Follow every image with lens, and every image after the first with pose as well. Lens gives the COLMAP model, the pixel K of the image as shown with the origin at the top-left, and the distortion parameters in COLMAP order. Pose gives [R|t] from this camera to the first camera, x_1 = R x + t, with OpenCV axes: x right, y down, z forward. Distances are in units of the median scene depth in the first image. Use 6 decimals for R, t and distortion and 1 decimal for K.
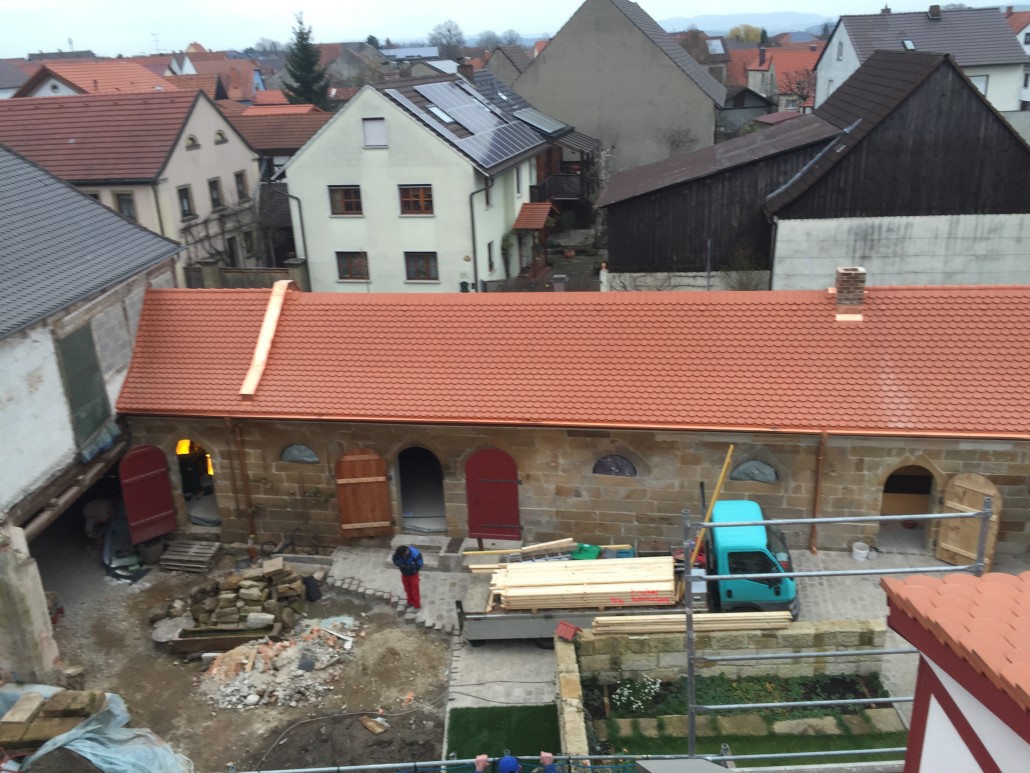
lens RADIAL K [[876.2, 0, 519.0], [0, 876.2, 385.0], [0, 0, 1]] dist [0.083809, -0.127392]
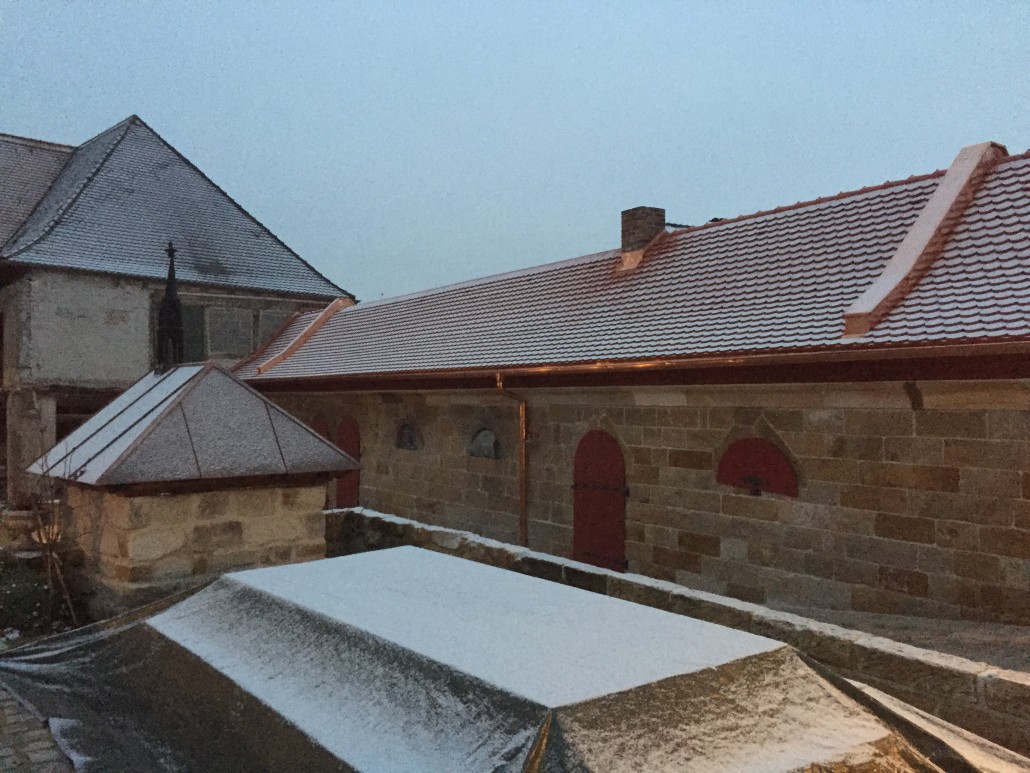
lens RADIAL K [[876.2, 0, 519.0], [0, 876.2, 385.0], [0, 0, 1]] dist [0.083809, -0.127392]
pose [[0.706986, 0.040824, -0.706048, 0.443464], [-0.277510, 0.934278, -0.223859, 0.113532], [0.650506, 0.354200, 0.671851, 0.241819]]
